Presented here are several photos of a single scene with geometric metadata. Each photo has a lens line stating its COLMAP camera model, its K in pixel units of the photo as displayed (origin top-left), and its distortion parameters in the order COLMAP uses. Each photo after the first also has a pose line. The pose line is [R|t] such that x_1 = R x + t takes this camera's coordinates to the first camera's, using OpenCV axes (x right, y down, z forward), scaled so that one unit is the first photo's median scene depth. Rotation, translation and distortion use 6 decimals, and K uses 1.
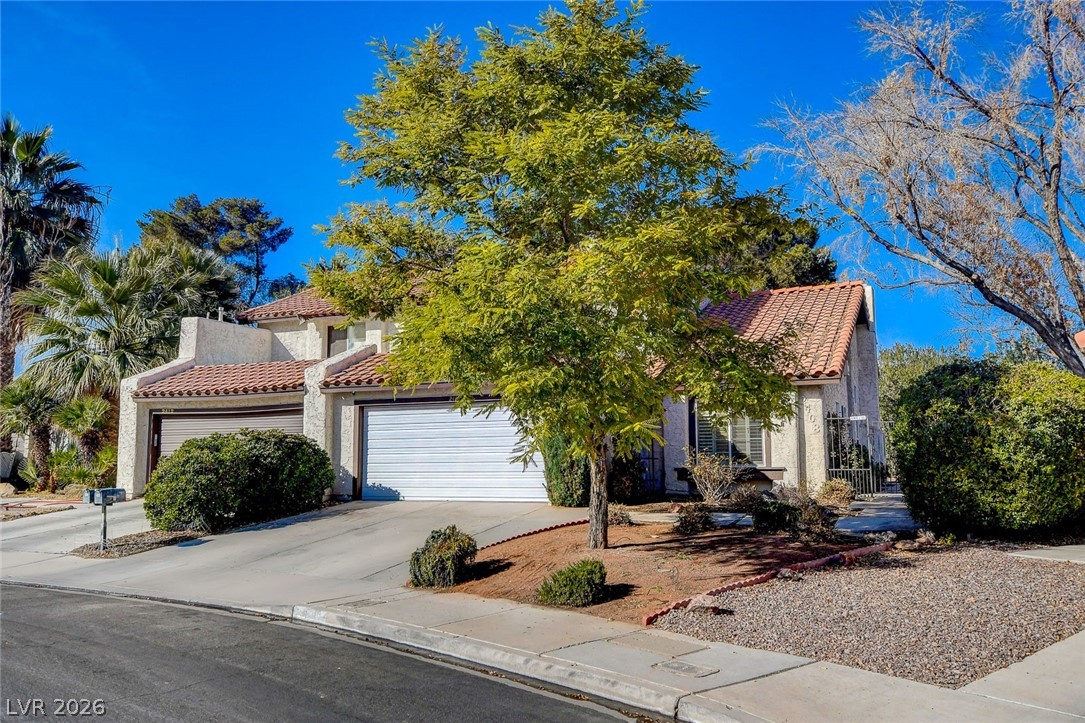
lens RADIAL K [[945.1, 0, 541.8], [0, 945.1, 327.8], [0, 0, 1]] dist [-0.000453, -0.001958]
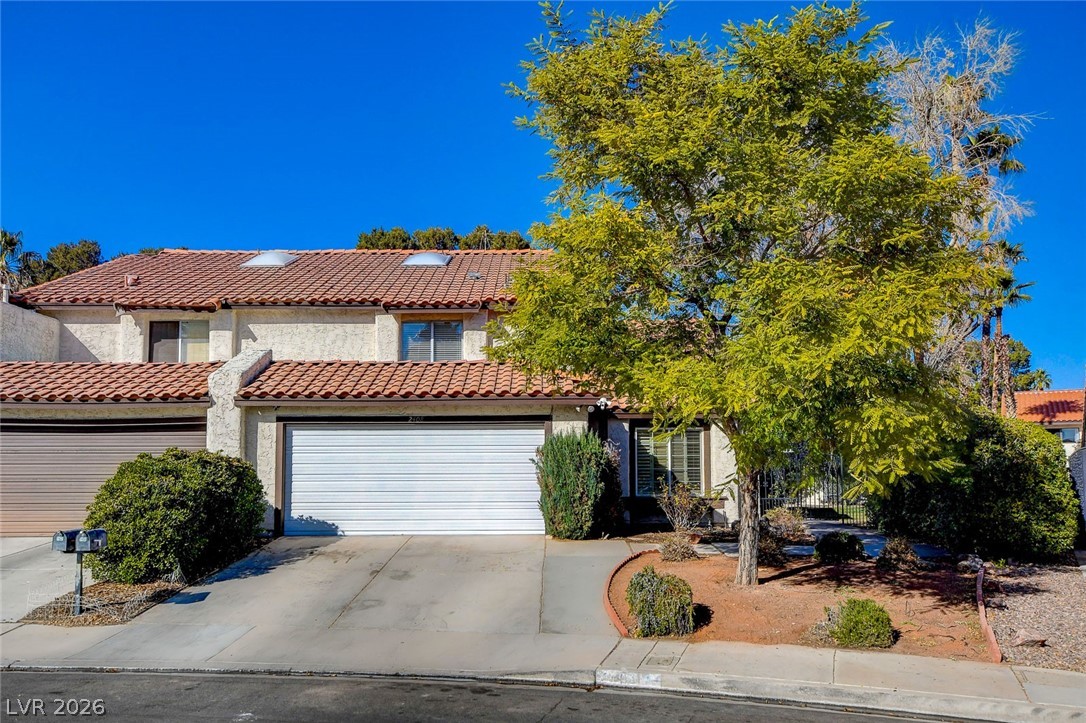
lens RADIAL K [[955.9, 0, 543.0], [0, 955.9, 361.5], [0, 0, 1]] dist [0.013604, 0.008171]
pose [[0.893014, 0.061578, 0.445795, -0.377421], [-0.068341, 0.997662, -0.000906, 0.013721], [-0.444809, -0.029657, 0.895134, 0.146043]]
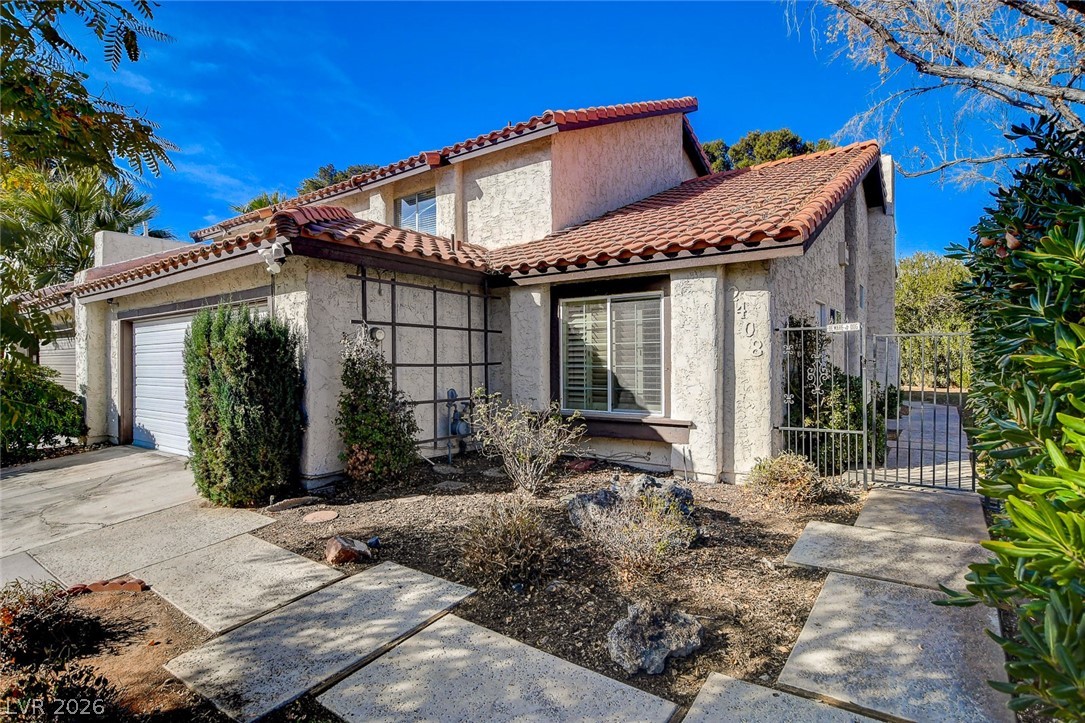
lens RADIAL K [[599.3, 0, 542.5], [0, 599.3, 361.5], [0, 0, 1]] dist [-0.050729, 0.027276]
pose [[0.980128, -0.001830, -0.198358, 0.227777], [0.030818, 0.989220, 0.143154, 0.060239], [0.195958, -0.146423, 0.969619, 0.626845]]
